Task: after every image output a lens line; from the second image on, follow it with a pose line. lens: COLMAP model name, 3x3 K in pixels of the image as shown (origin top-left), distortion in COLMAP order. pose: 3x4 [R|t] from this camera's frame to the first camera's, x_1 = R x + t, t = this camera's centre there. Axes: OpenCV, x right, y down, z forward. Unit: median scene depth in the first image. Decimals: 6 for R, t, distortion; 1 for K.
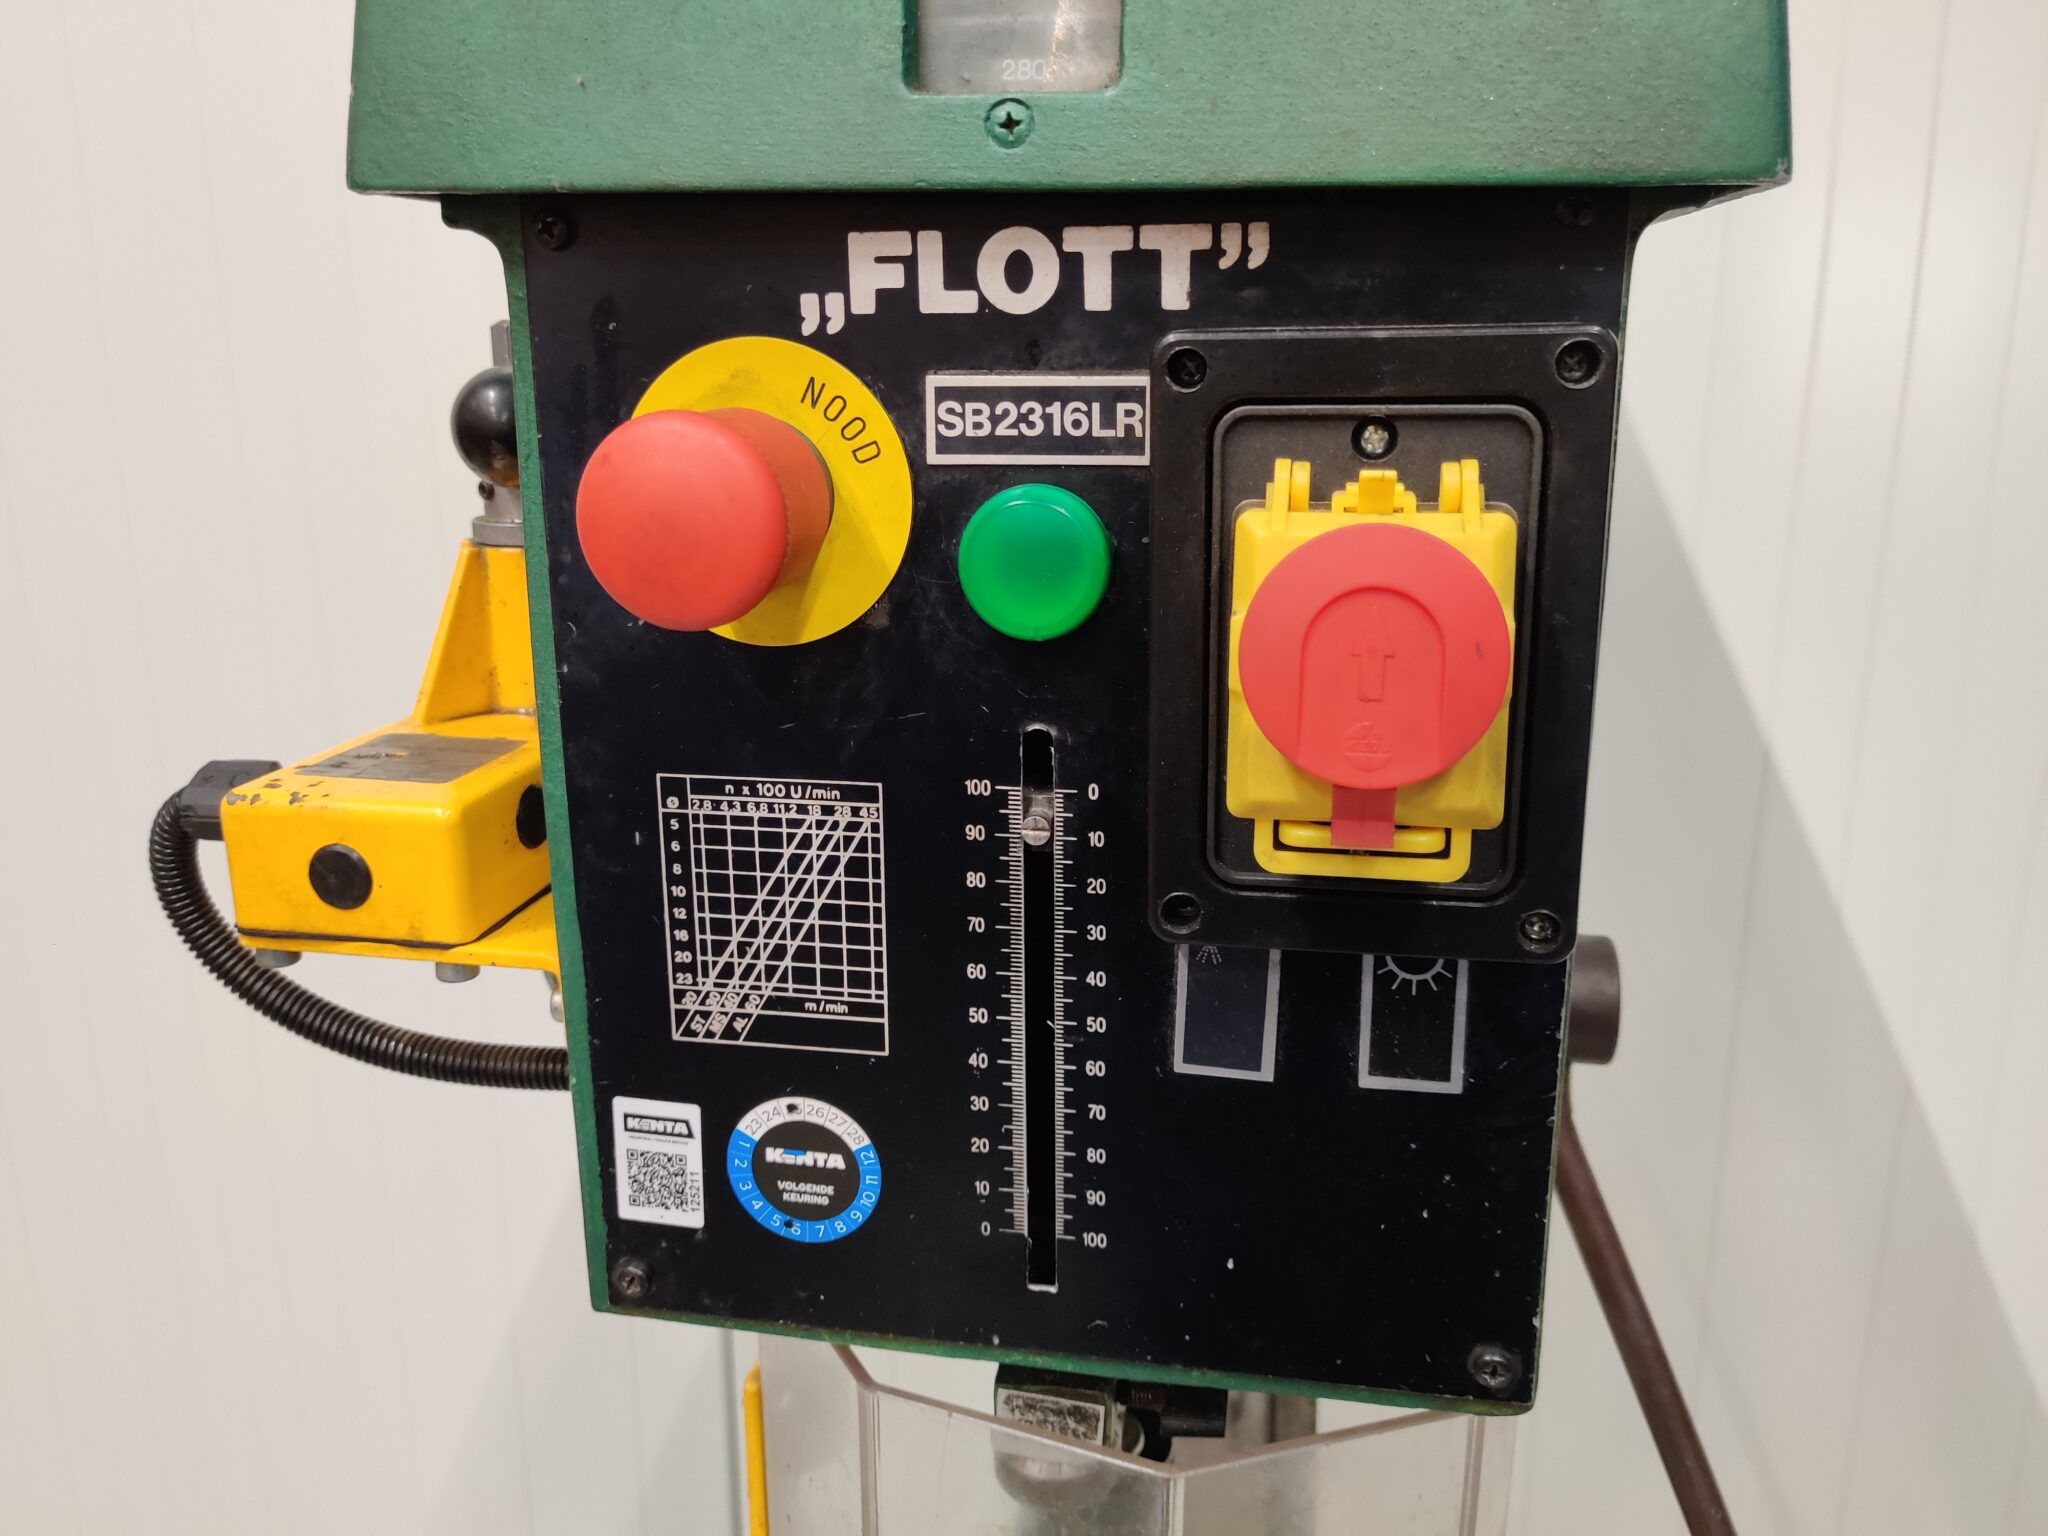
lens RADIAL K [[1570.2, 0, 1030.3], [0, 1570.2, 725.5], [0, 0, 1]] dist [0.036176, -0.067633]
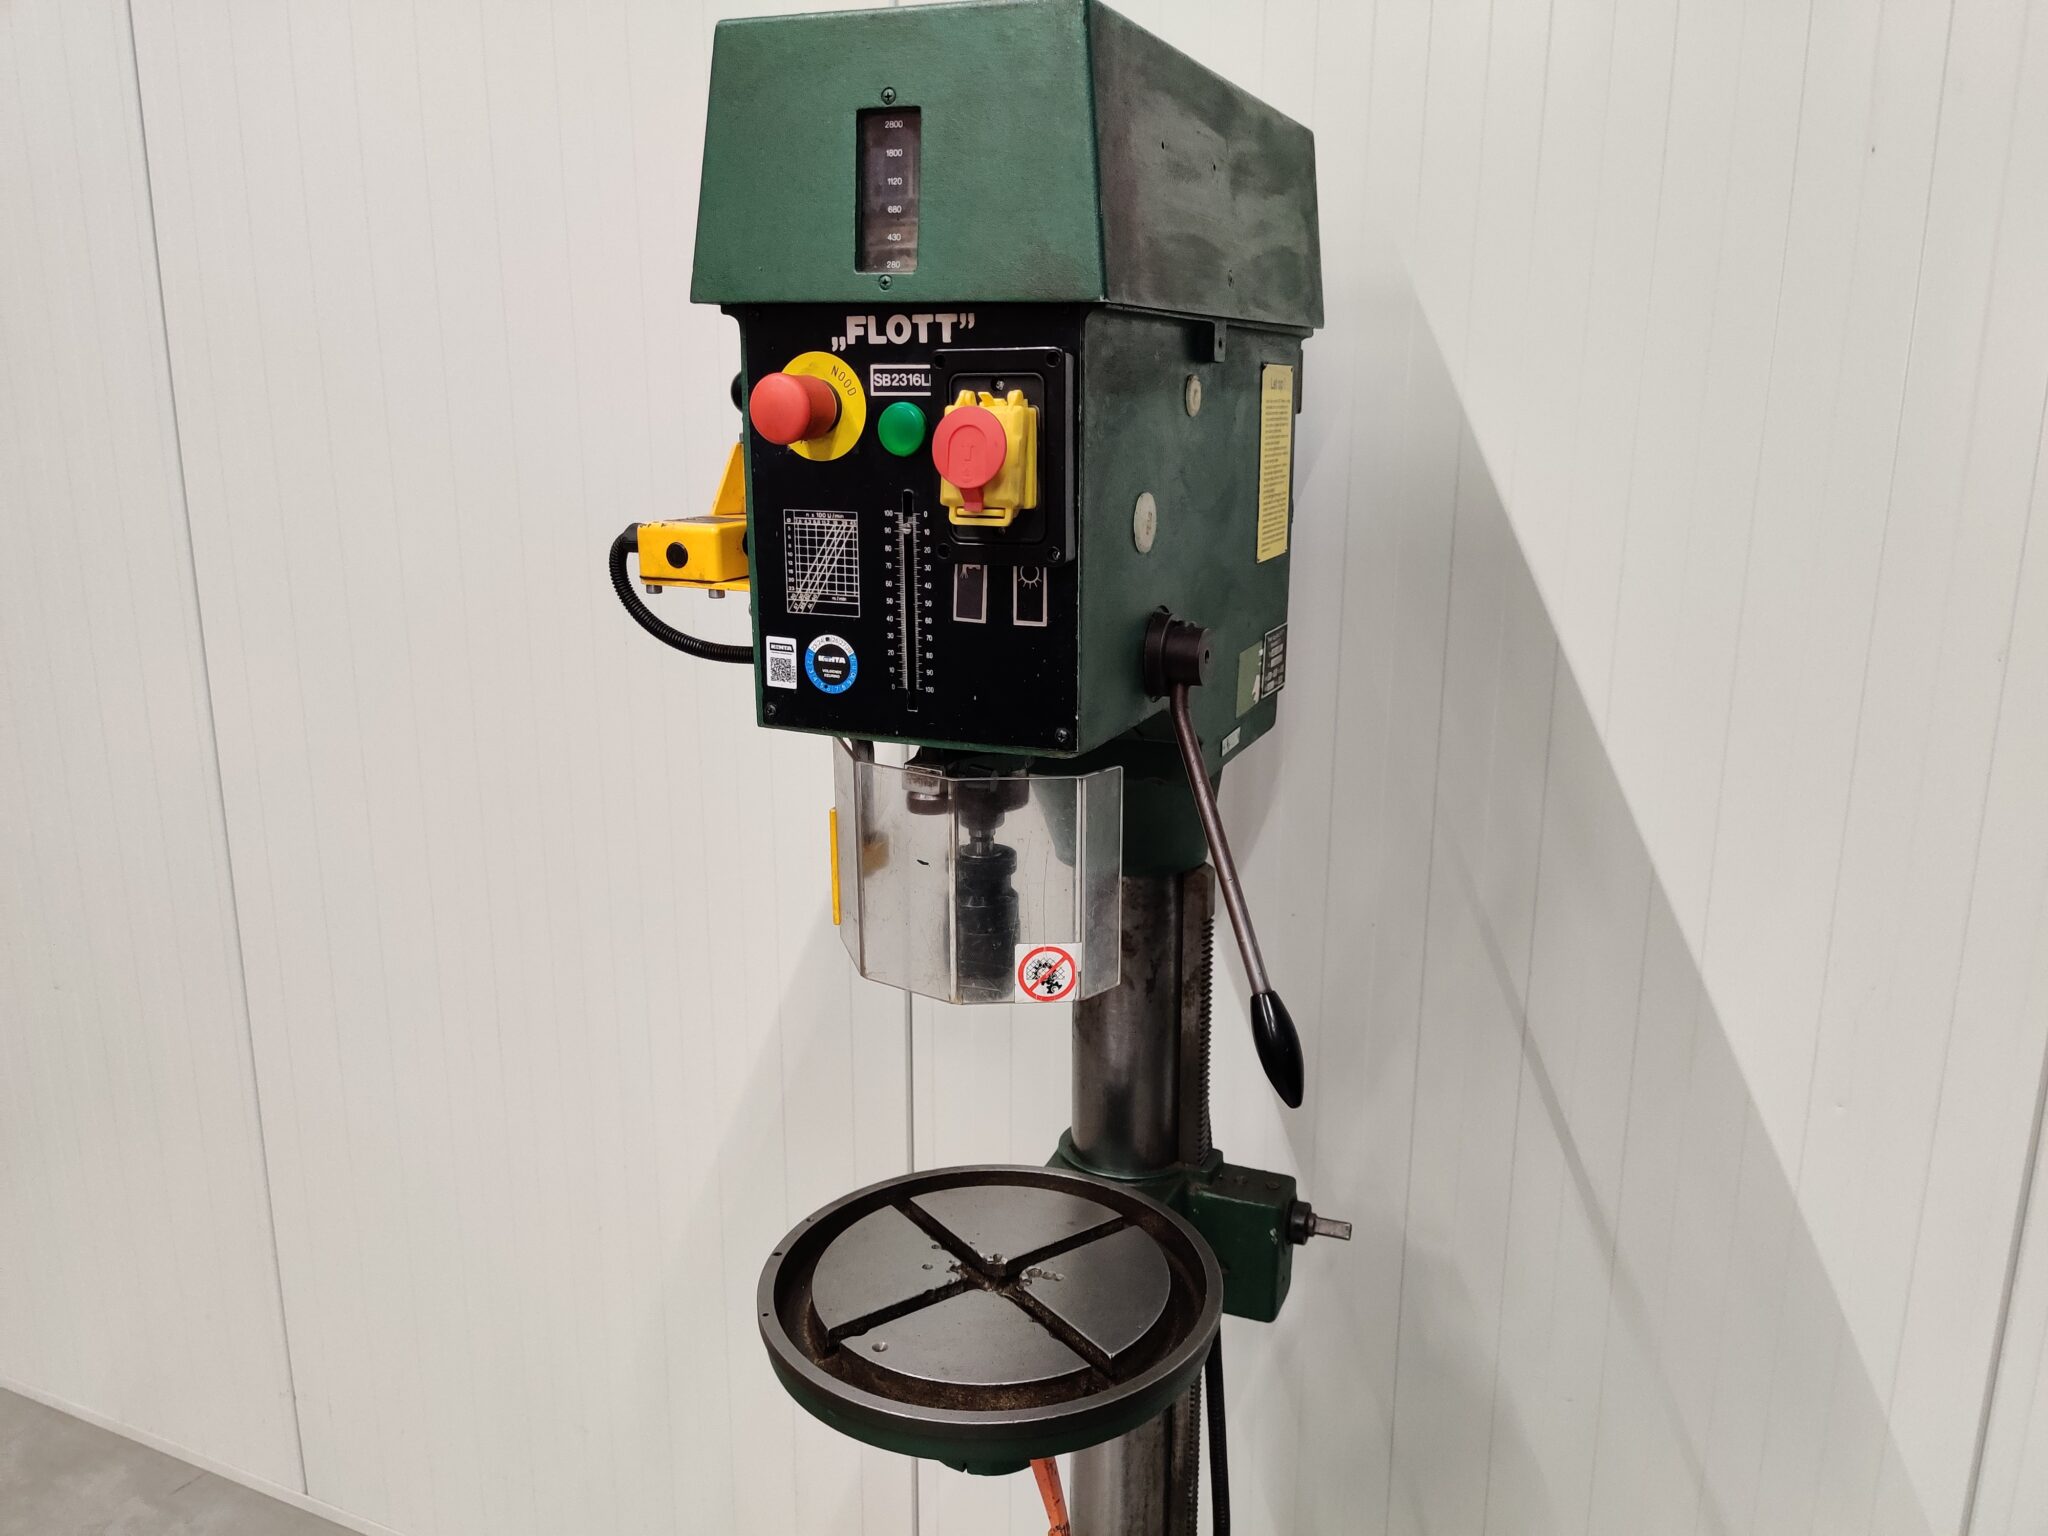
lens RADIAL K [[1570.2, 0, 1045.6], [0, 1570.2, 774.6], [0, 0, 1]] dist [0.036176, -0.067633]
pose [[0.977102, 0.058551, -0.204555, 0.842094], [-0.059549, 0.998225, 0.001281, 0.484773], [0.204267, 0.010930, 0.978854, -1.685744]]
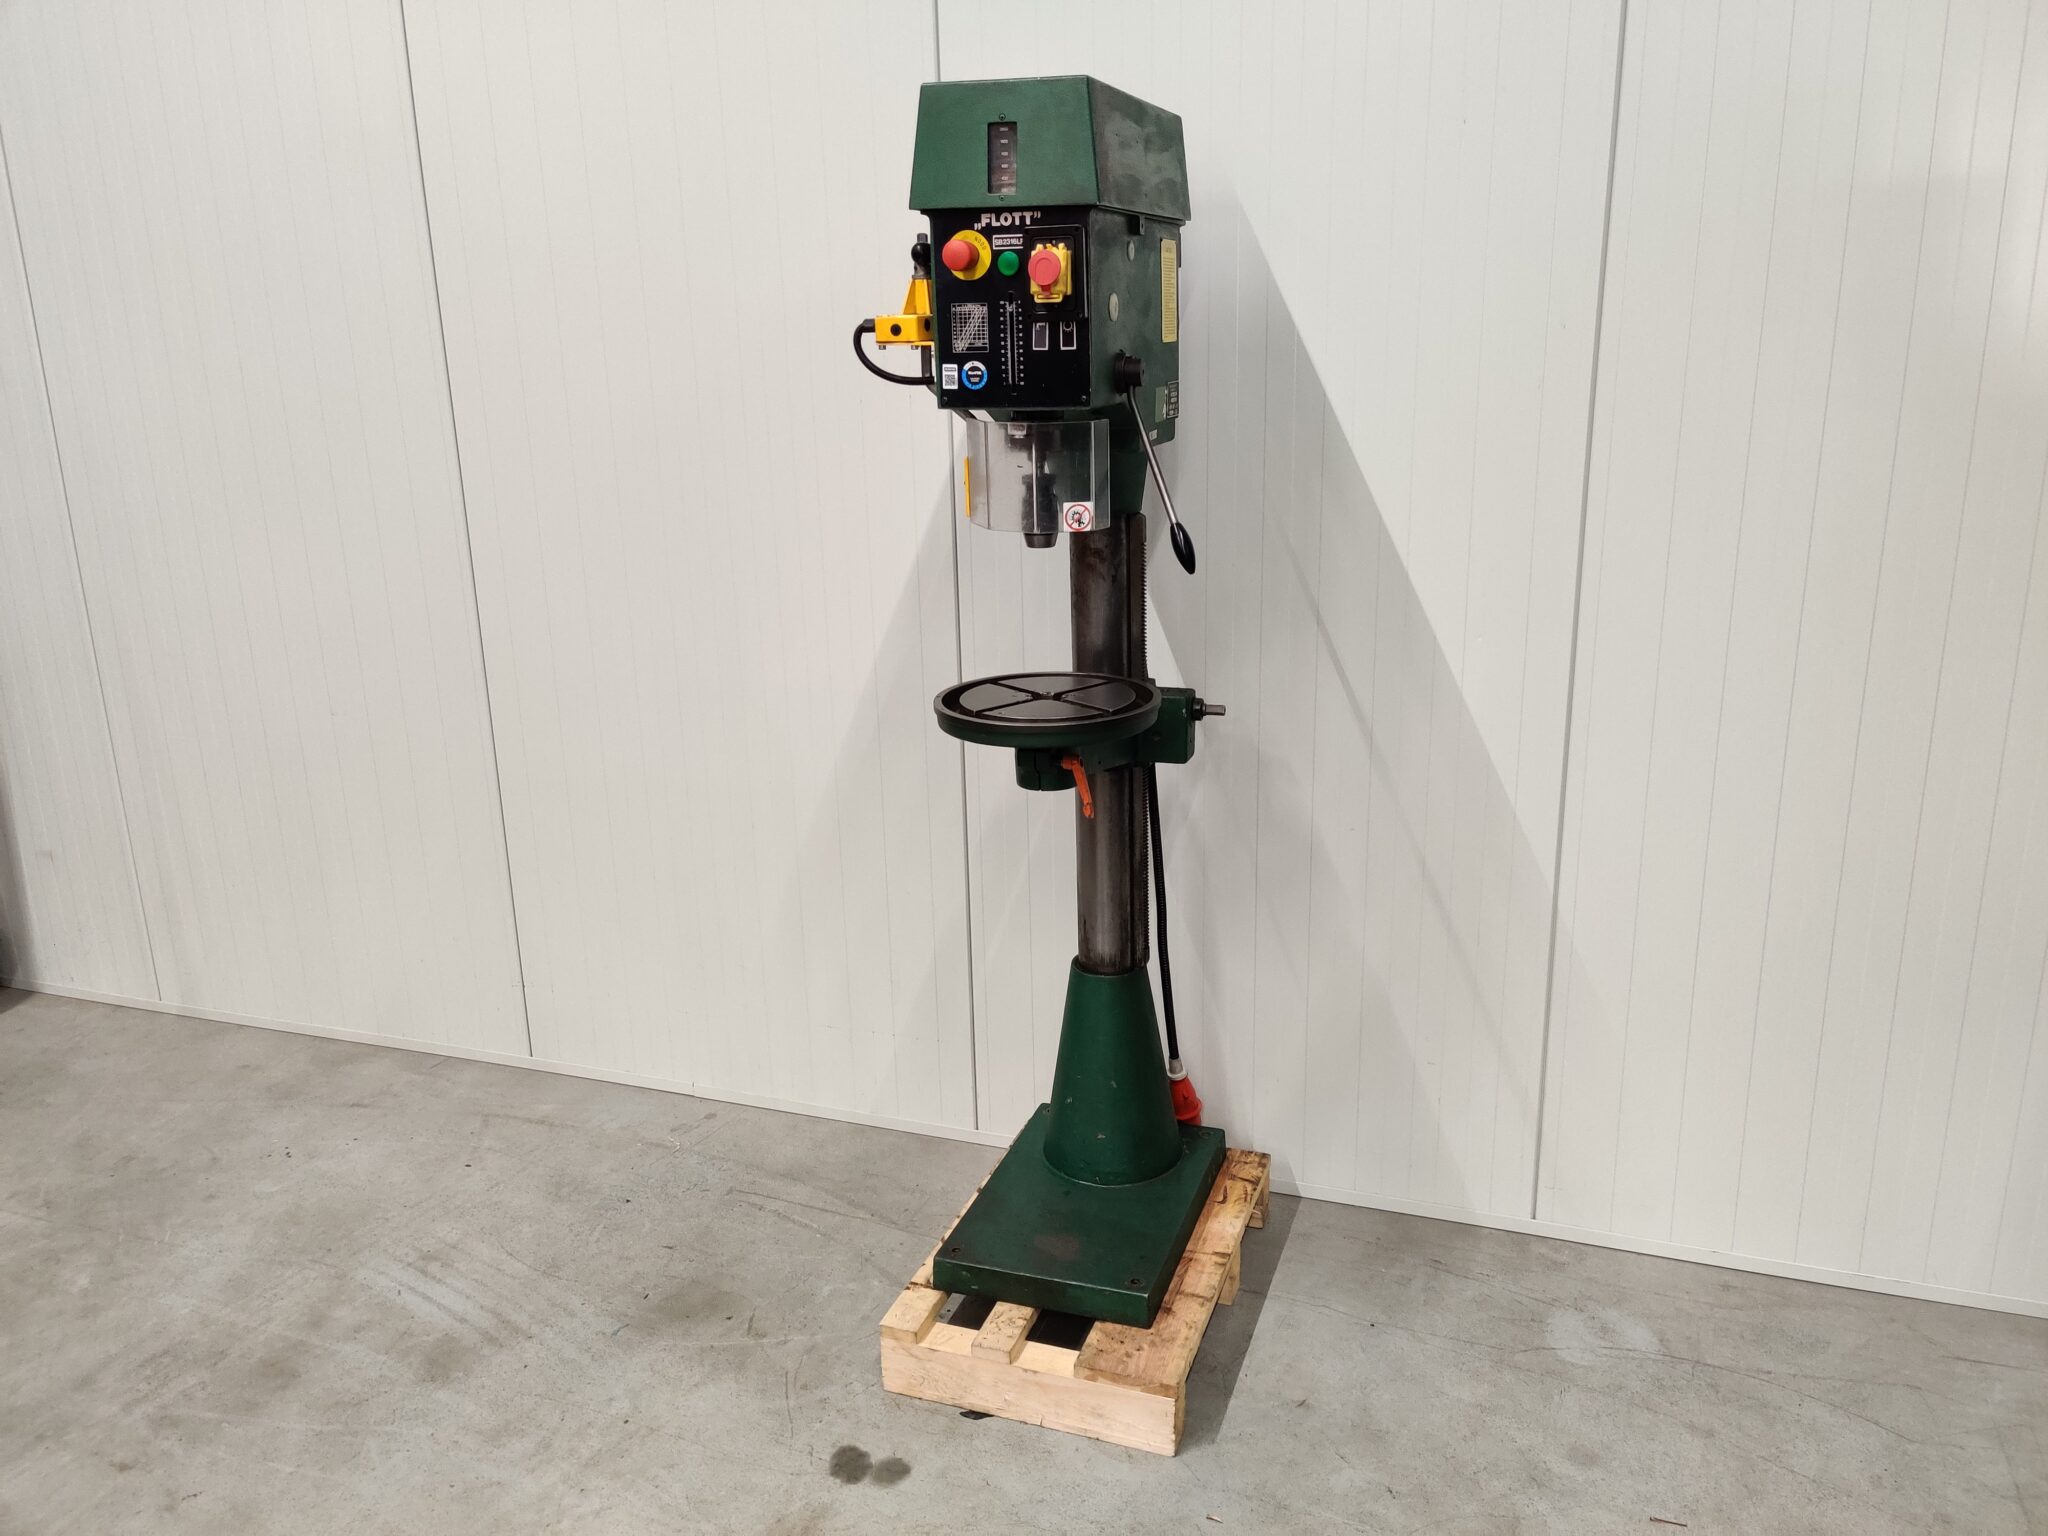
lens RADIAL K [[1570.2, 0, 1061.1], [0, 1570.2, 753.9], [0, 0, 1]] dist [0.036176, -0.067633]
pose [[0.991688, 0.019547, -0.127171, 1.038889], [-0.015958, 0.999447, 0.029179, 1.657015], [0.127671, -0.026907, 0.991451, -5.265727]]
